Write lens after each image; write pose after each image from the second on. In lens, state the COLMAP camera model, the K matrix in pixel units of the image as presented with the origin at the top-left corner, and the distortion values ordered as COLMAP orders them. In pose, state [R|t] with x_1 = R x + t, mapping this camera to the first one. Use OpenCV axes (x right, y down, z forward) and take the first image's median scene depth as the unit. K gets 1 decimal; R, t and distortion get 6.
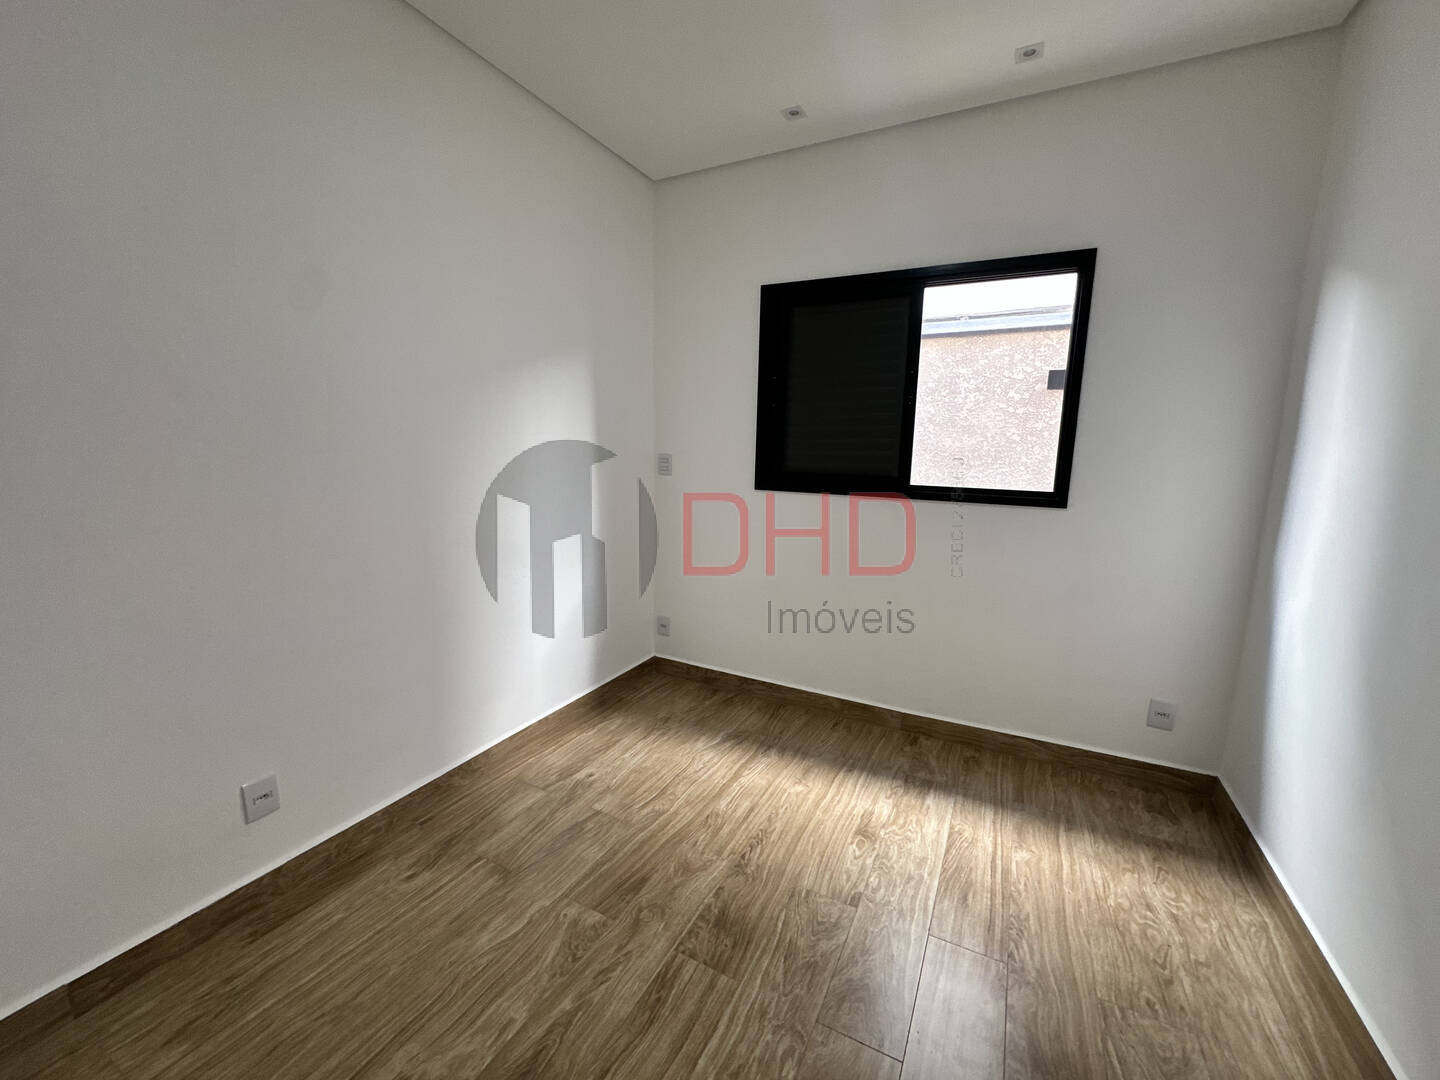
lens RADIAL K [[581.8, 0, 720.3], [0, 581.8, 540.1], [0, 0, 1]] dist [-0.000687, -0.000031]
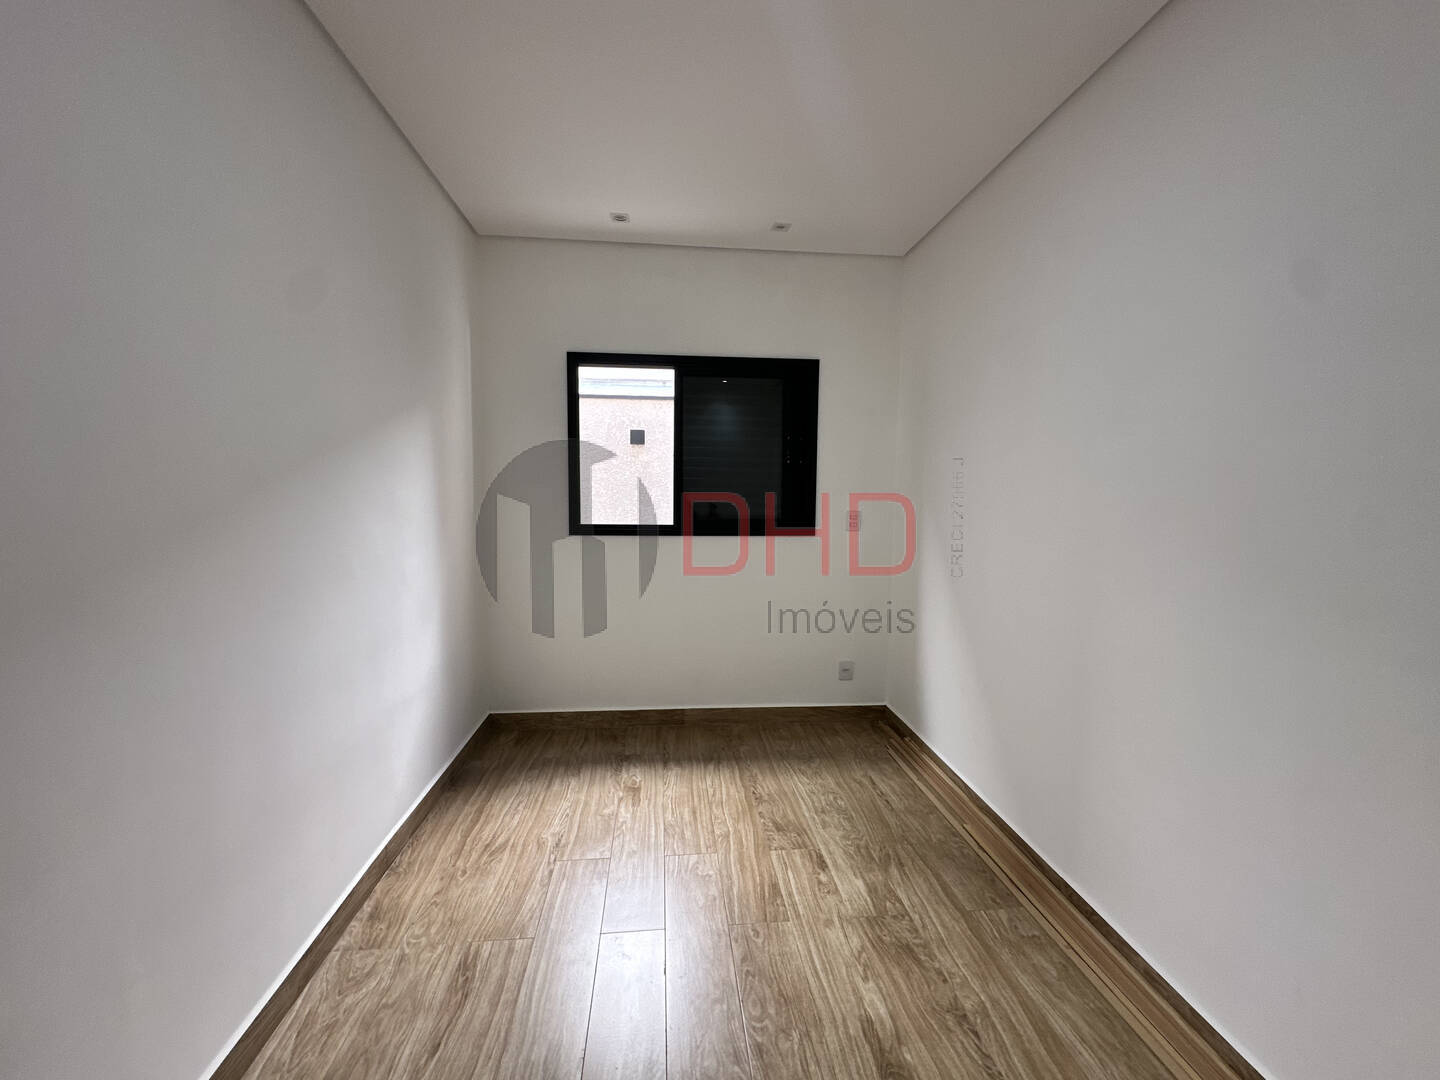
lens RADIAL K [[581.8, 0, 719.6], [0, 581.8, 536.5], [0, 0, 1]] dist [-0.000687, -0.000031]
pose [[0.831777, -0.056688, 0.552207, -0.262891], [0.100833, 0.993652, -0.049877, 0.040637], [-0.545875, 0.097168, 0.832214, -0.280600]]
